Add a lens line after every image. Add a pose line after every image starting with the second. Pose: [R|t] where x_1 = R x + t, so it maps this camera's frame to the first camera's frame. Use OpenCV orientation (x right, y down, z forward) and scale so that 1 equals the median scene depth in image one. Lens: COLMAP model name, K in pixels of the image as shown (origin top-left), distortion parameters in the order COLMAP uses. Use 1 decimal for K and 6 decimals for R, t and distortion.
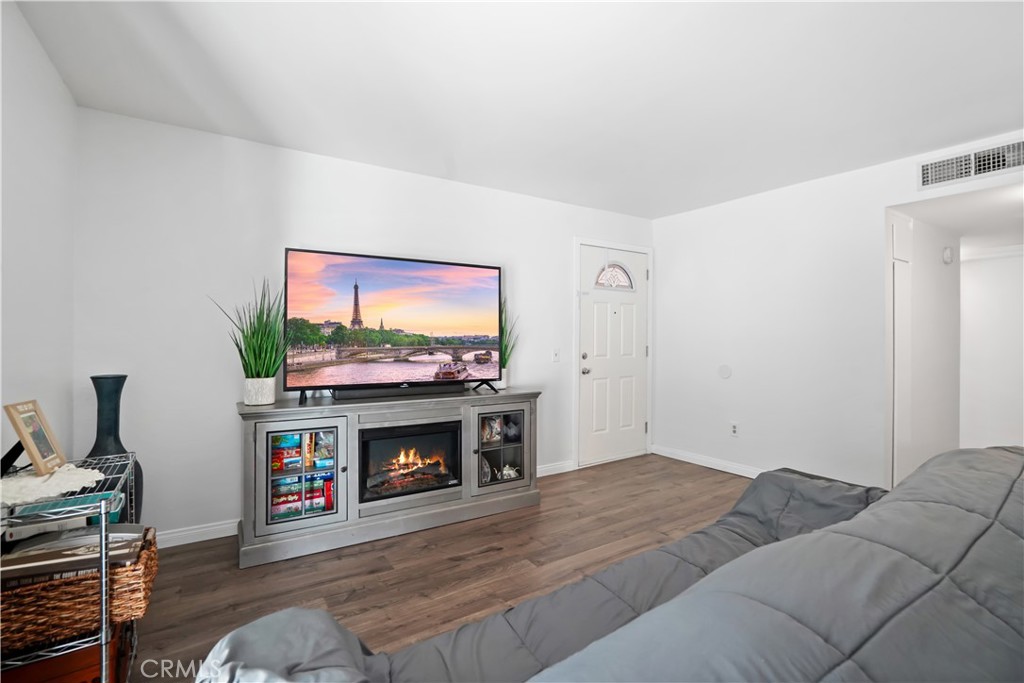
lens RADIAL K [[481.5, 0, 516.0], [0, 481.5, 335.1], [0, 0, 1]] dist [-0.020496, 0.001831]
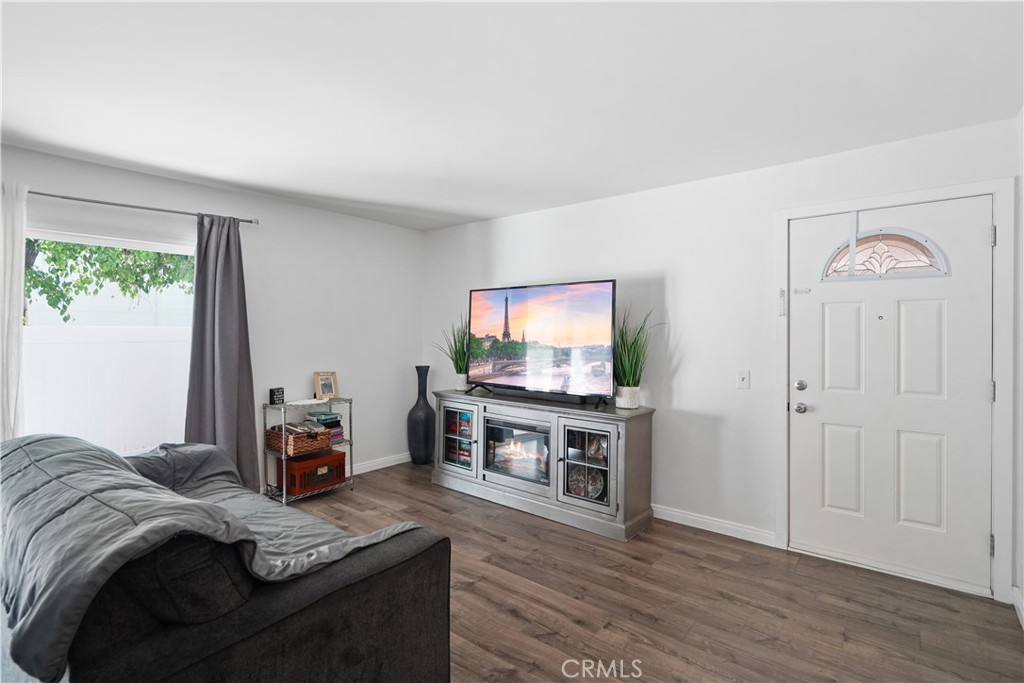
lens RADIAL K [[481.5, 0, 515.0], [0, 481.5, 338.8], [0, 0, 1]] dist [-0.020496, 0.001831]
pose [[0.313478, 0.008739, -0.949555, 0.918625], [-0.015287, 0.999875, 0.004155, -0.025047], [0.949472, 0.013214, 0.313573, 0.599741]]
